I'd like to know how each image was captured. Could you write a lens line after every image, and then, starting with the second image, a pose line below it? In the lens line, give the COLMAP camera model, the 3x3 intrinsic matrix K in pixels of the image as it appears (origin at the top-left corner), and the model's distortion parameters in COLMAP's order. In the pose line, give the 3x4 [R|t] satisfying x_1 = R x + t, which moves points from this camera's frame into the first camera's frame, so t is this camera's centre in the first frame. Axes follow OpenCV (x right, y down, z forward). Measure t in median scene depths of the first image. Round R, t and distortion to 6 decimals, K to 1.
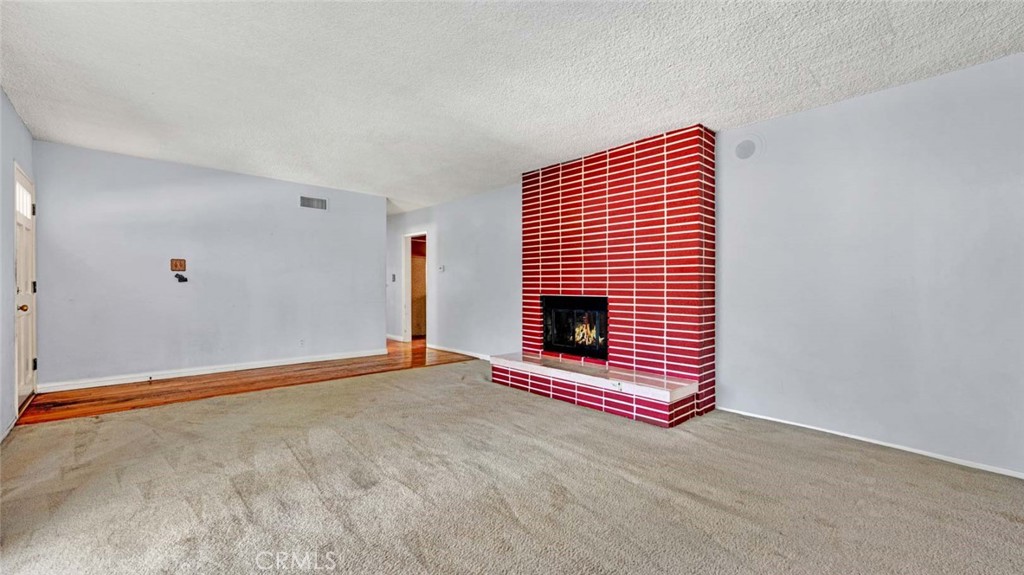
lens RADIAL K [[435.8, 0, 508.3], [0, 435.8, 290.6], [0, 0, 1]] dist [0.001902, 0.000140]
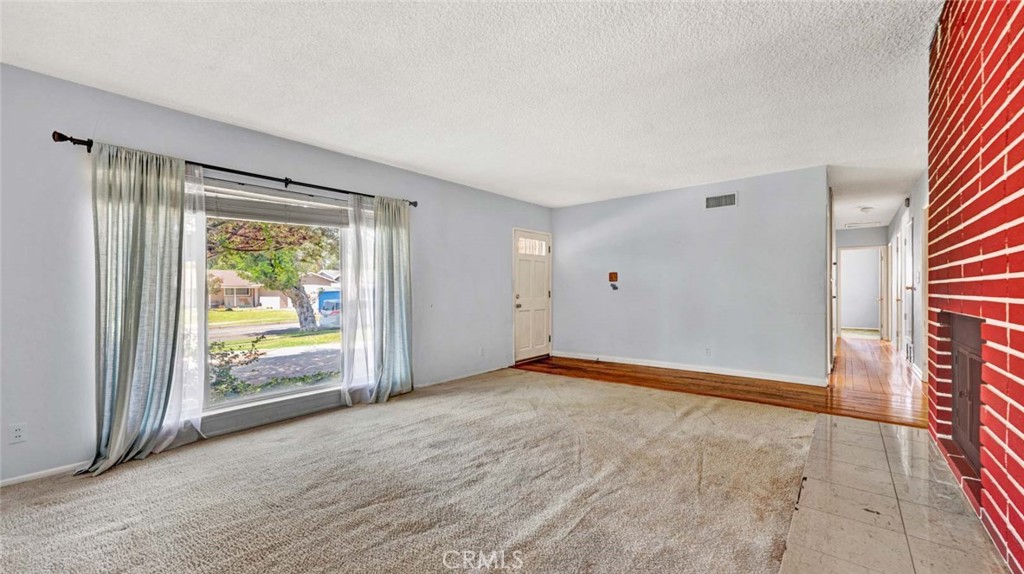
lens RADIAL K [[435.8, 0, 508.3], [0, 435.8, 290.1], [0, 0, 1]] dist [0.001902, 0.000140]
pose [[0.095074, -0.010583, -0.995414, 0.775579], [0.003833, 0.999940, -0.010265, -0.009381], [0.995463, -0.002840, 0.095109, 0.835134]]
